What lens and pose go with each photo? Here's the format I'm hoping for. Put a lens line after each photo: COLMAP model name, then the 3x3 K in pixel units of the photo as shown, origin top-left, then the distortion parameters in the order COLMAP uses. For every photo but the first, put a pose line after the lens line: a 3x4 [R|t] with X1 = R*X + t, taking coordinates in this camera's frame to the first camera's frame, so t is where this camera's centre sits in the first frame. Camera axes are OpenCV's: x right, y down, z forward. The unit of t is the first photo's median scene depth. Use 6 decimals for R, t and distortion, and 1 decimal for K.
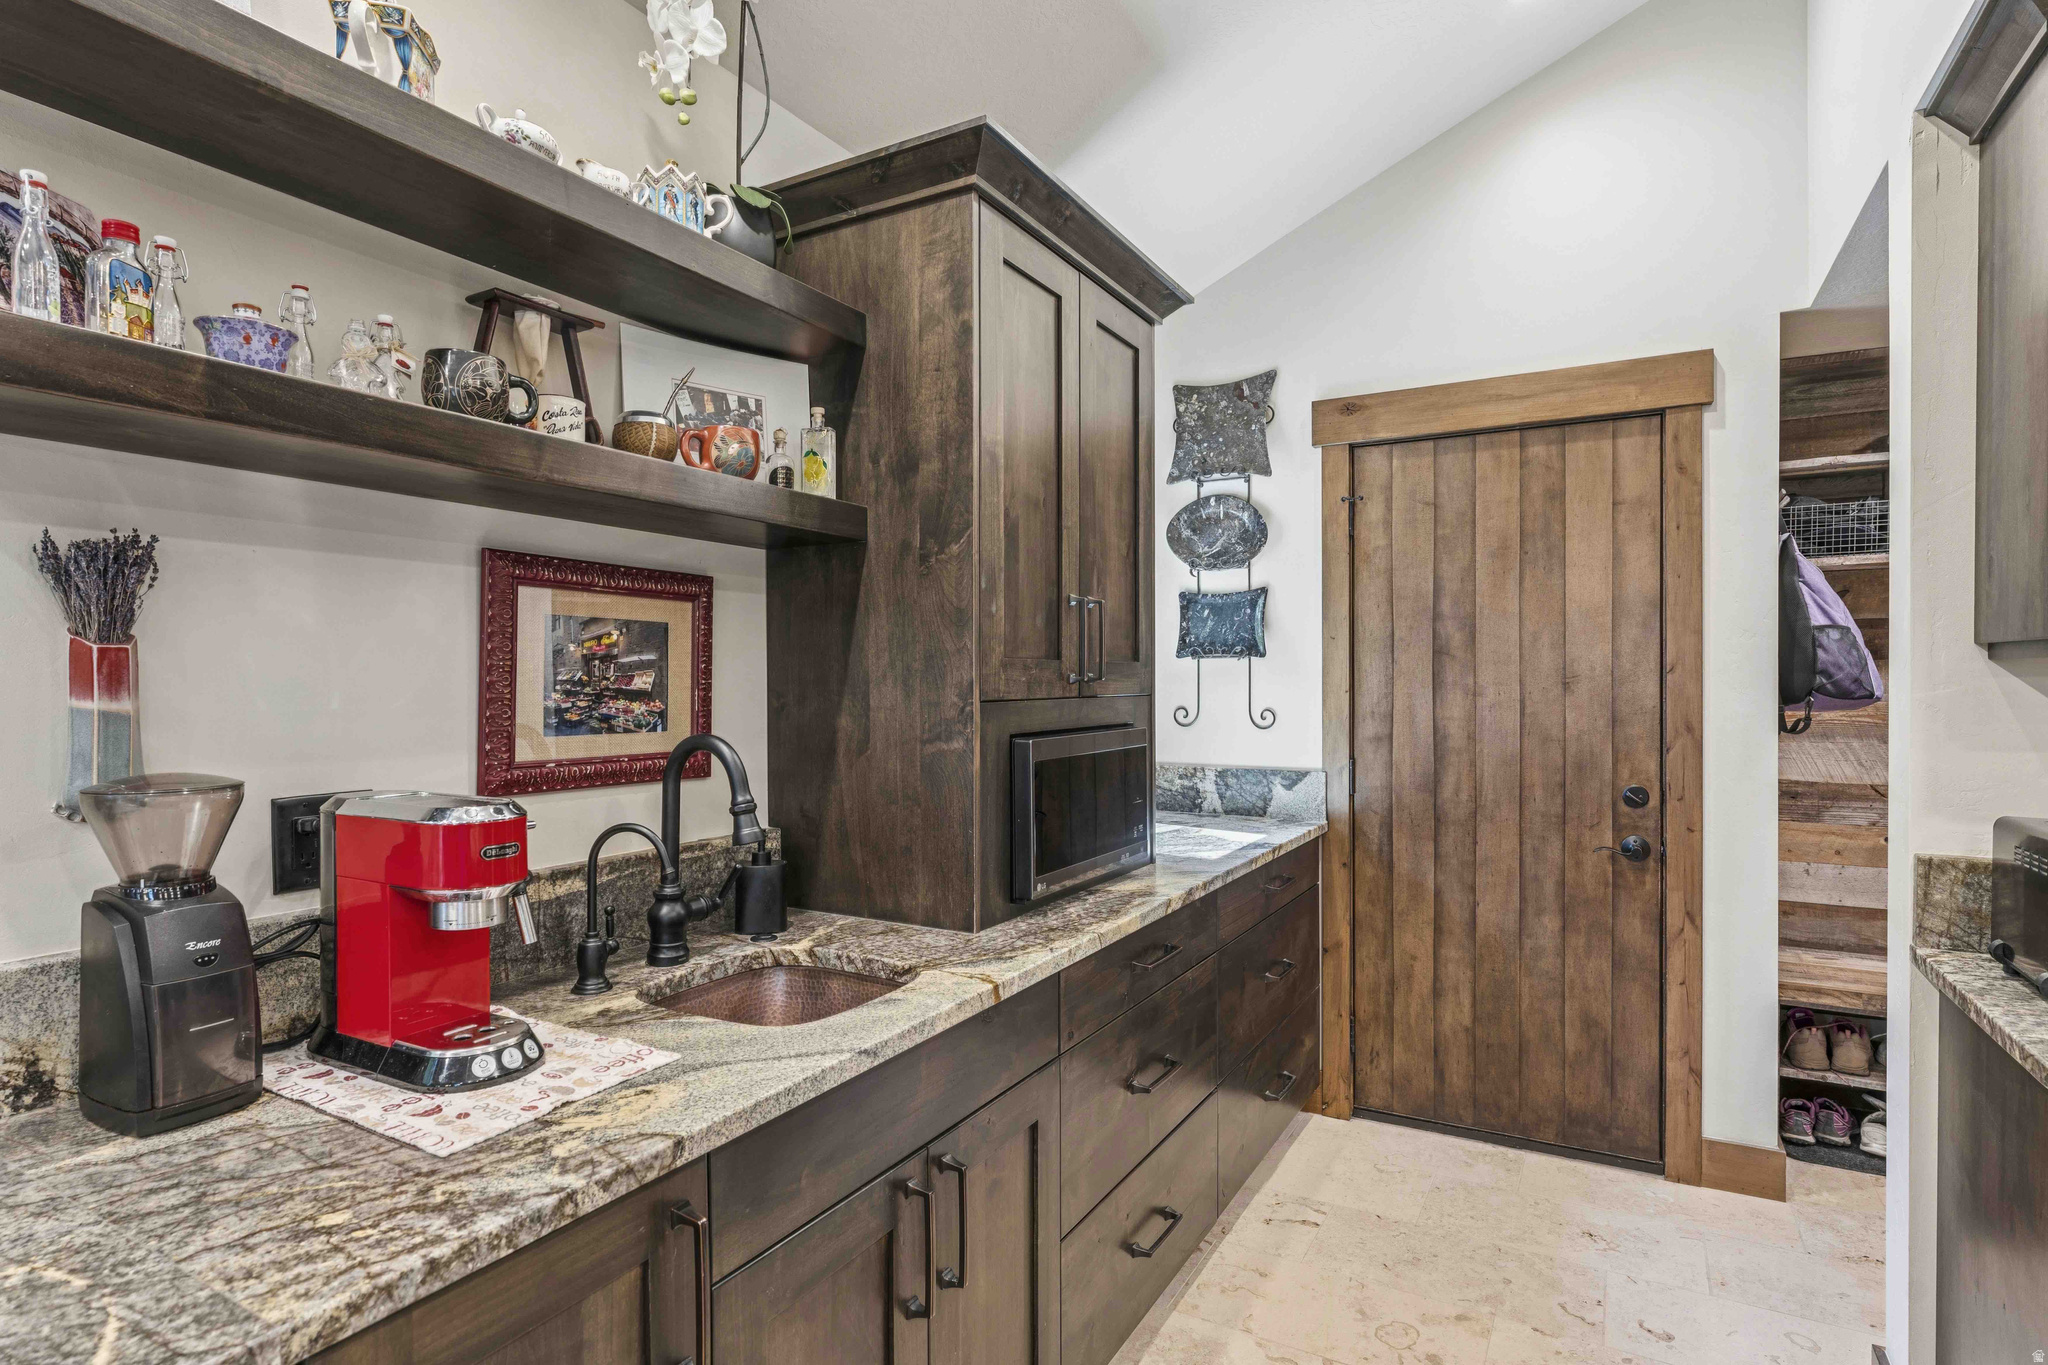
lens RADIAL K [[1070.7, 0, 973.2], [0, 1070.7, 688.8], [0, 0, 1]] dist [-0.001086, -0.000522]
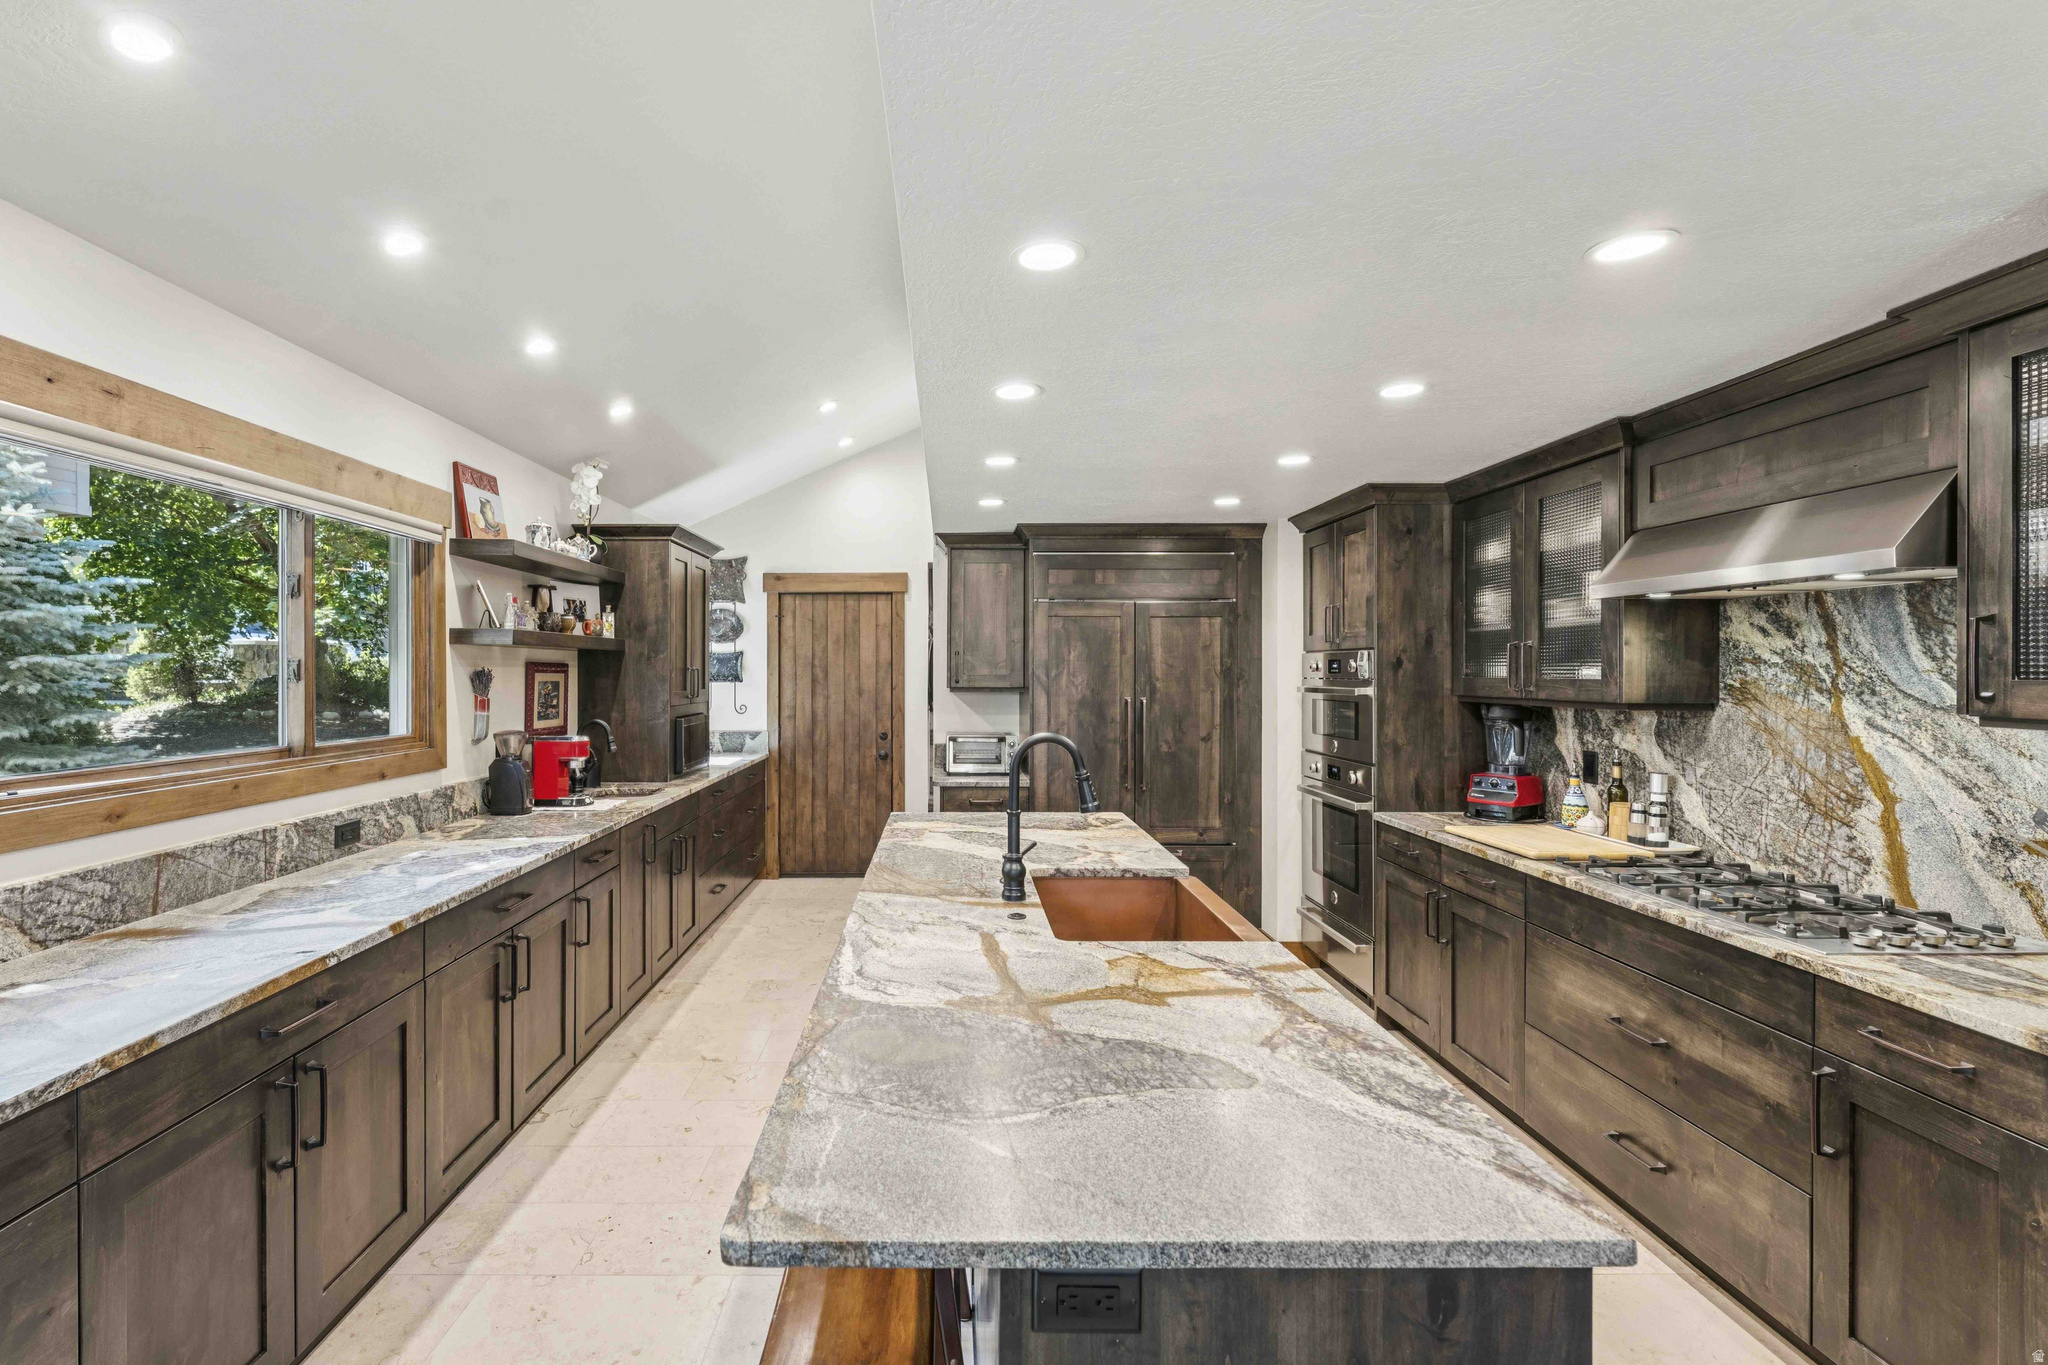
lens RADIAL K [[882.3, 0, 1020.5], [0, 882.3, 679.1], [0, 0, 1]] dist [-0.005081, 0.000638]
pose [[0.805772, 0.001324, 0.592224, -0.388894], [-0.001045, 0.999999, -0.000813, -0.037744], [-0.592225, 0.000036, 0.805773, -0.929391]]
